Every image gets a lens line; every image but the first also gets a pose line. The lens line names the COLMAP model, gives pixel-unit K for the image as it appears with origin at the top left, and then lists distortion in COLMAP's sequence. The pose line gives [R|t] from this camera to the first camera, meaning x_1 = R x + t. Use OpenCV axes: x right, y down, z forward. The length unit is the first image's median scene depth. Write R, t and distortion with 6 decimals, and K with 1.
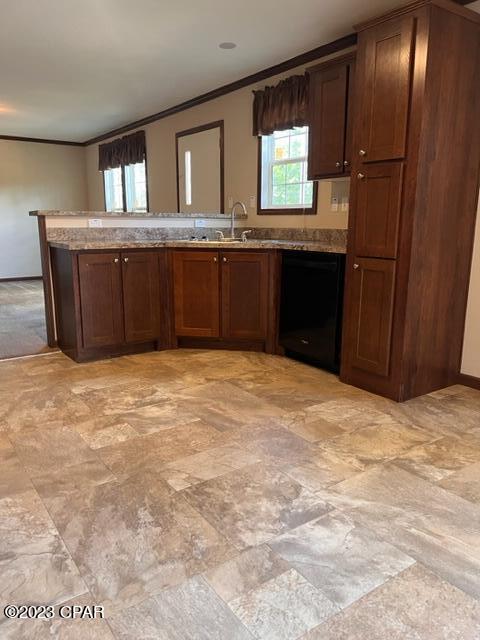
lens RADIAL K [[483.0, 0, 237.1], [0, 483.0, 319.6], [0, 0, 1]] dist [0.039530, -0.039698]
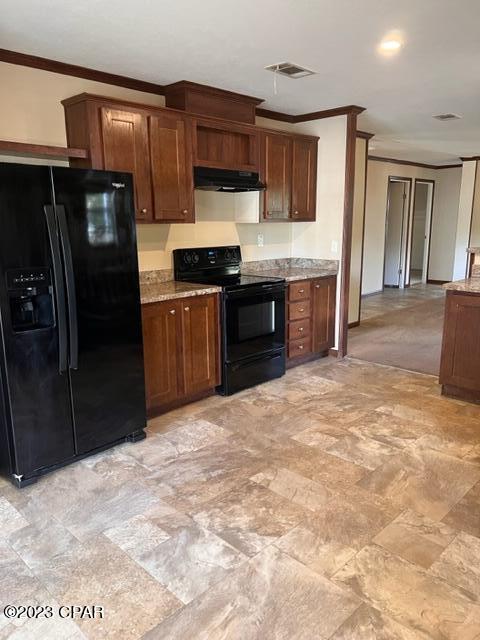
lens RADIAL K [[483.0, 0, 238.1], [0, 483.0, 322.5], [0, 0, 1]] dist [0.039530, -0.039698]
pose [[0.180075, 0.205846, -0.961873, 0.948077], [-0.194506, 0.966002, 0.170316, -0.256679], [0.964231, 0.156420, 0.213991, 0.534990]]
